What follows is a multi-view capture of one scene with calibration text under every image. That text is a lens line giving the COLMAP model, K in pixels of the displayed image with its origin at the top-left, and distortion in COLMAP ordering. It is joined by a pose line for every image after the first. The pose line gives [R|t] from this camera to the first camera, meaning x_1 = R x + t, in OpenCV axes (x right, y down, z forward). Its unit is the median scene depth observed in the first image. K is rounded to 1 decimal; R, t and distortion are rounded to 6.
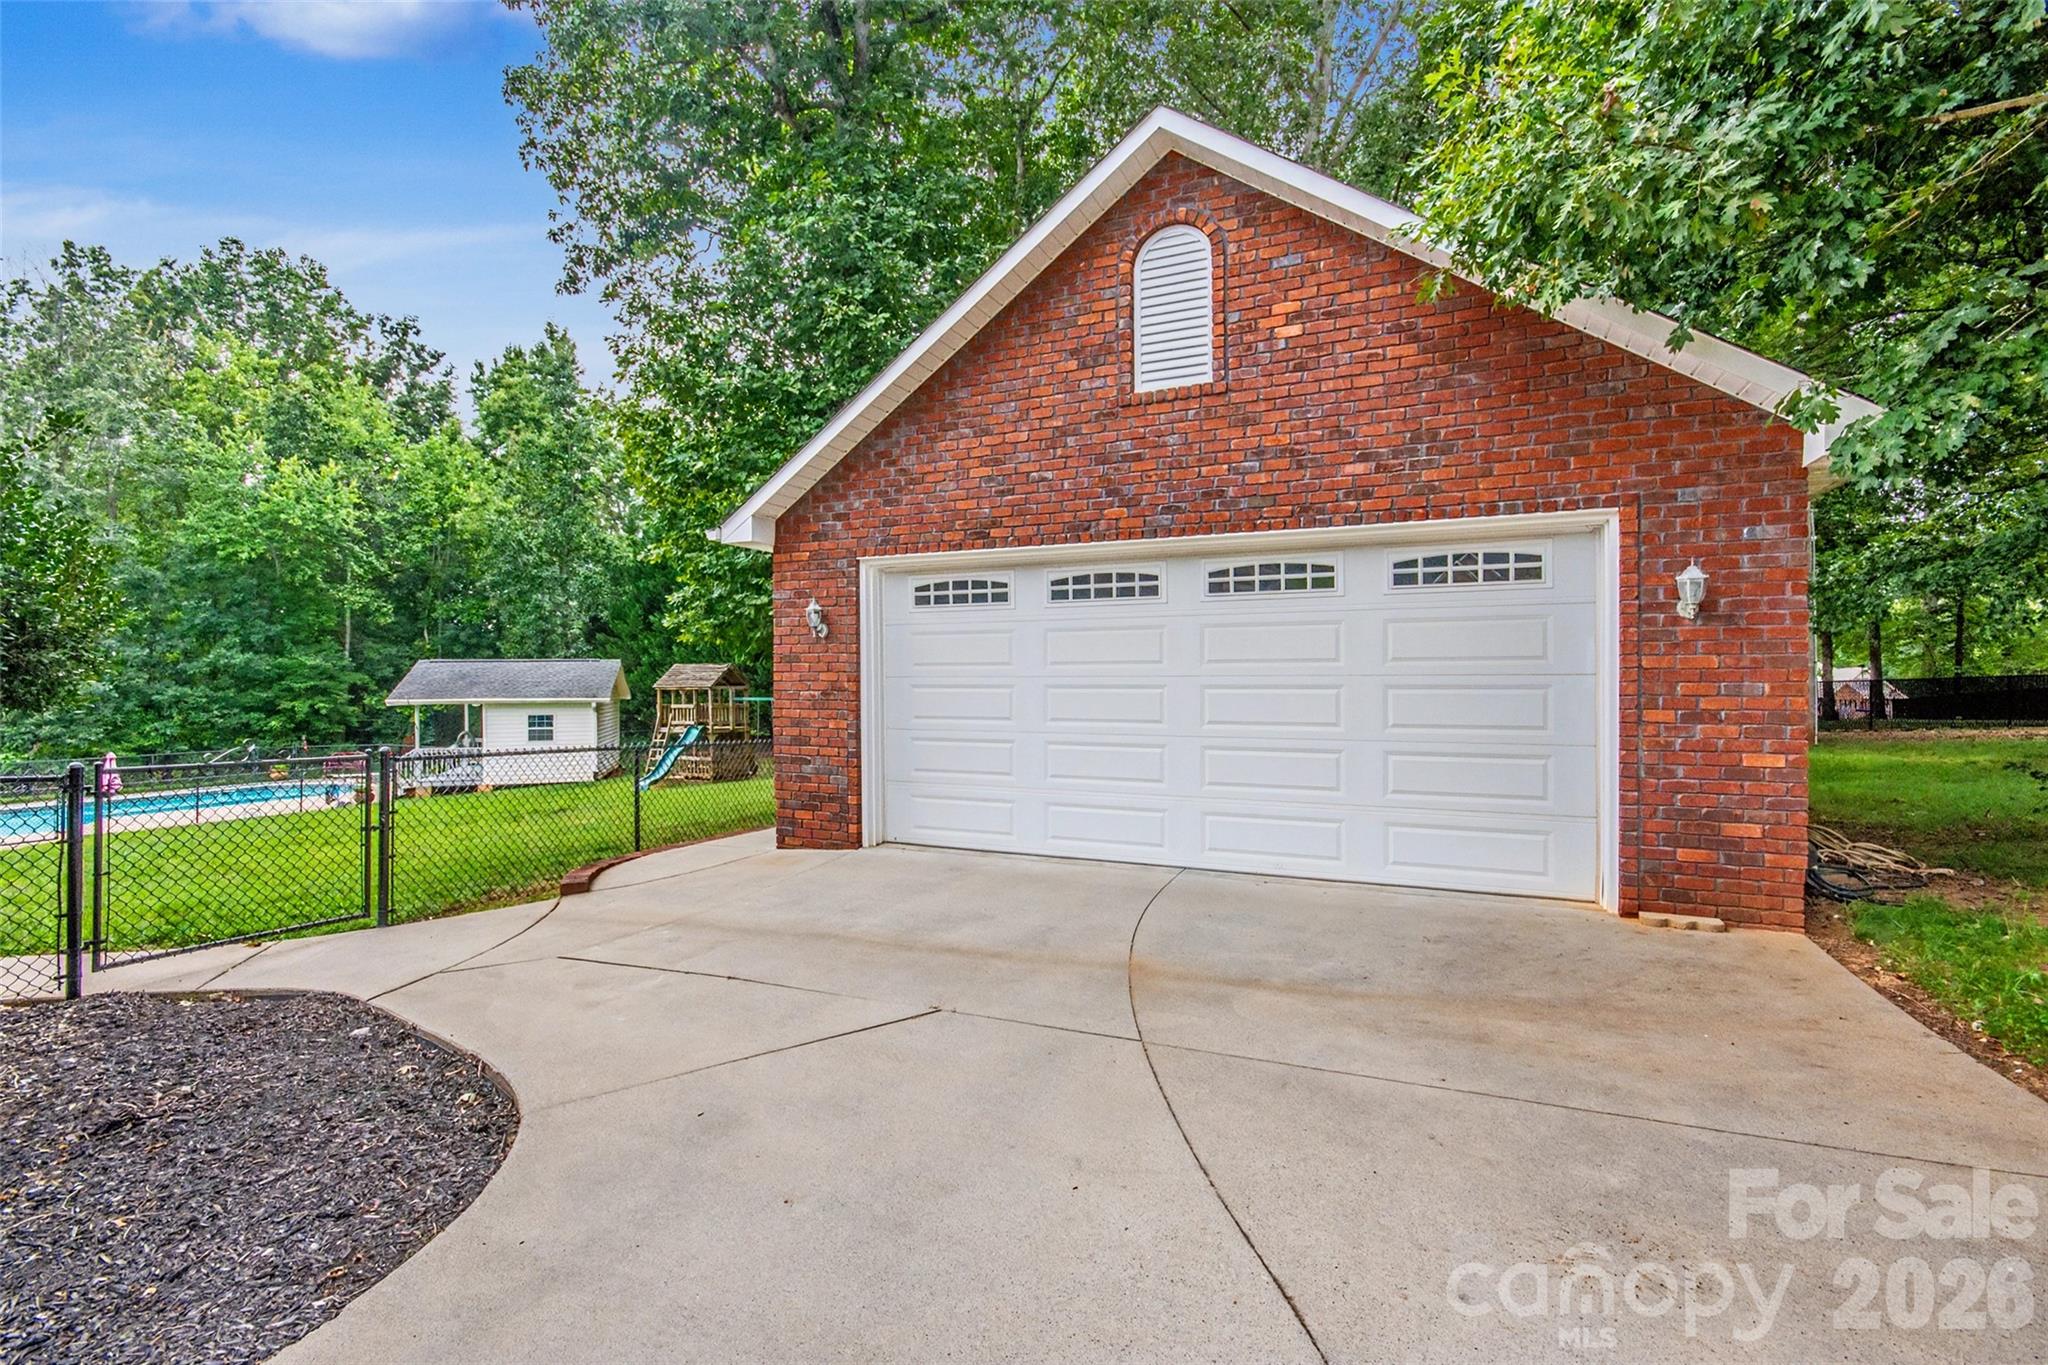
lens RADIAL K [[942.6, 0, 1022.0], [0, 942.6, 660.2], [0, 0, 1]] dist [-0.001554, -0.000427]
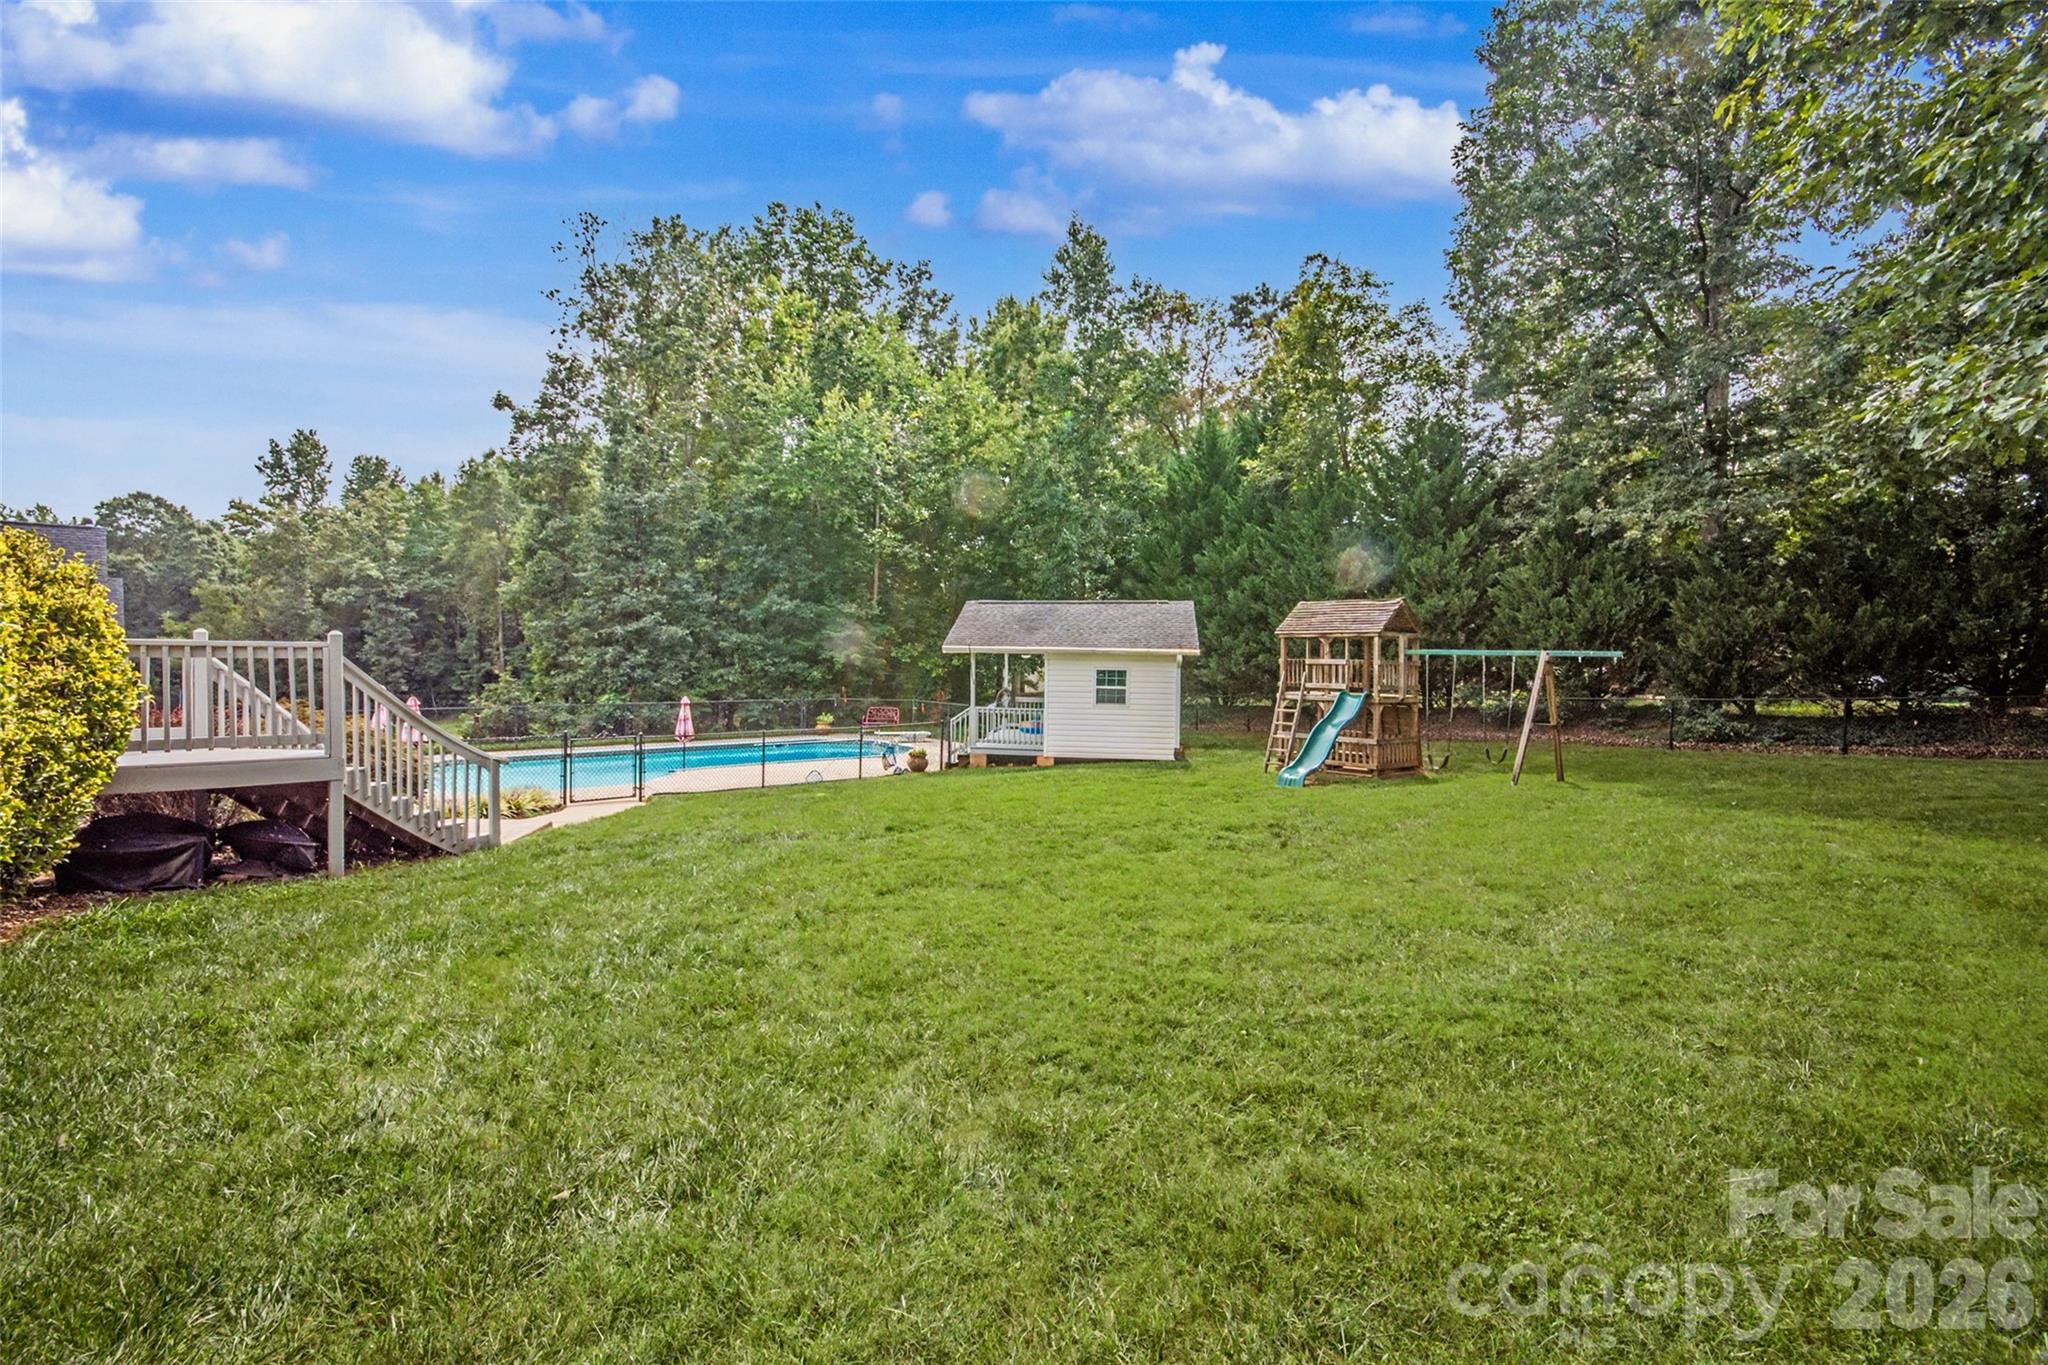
lens RADIAL K [[942.6, 0, 1022.0], [0, 942.6, 660.2], [0, 0, 1]] dist [-0.001554, -0.000427]
pose [[0.907575, 0.022403, -0.419291, -0.210002], [-0.009968, 0.999444, 0.031824, 0.021700], [0.419771, -0.024703, 0.907294, 0.225062]]
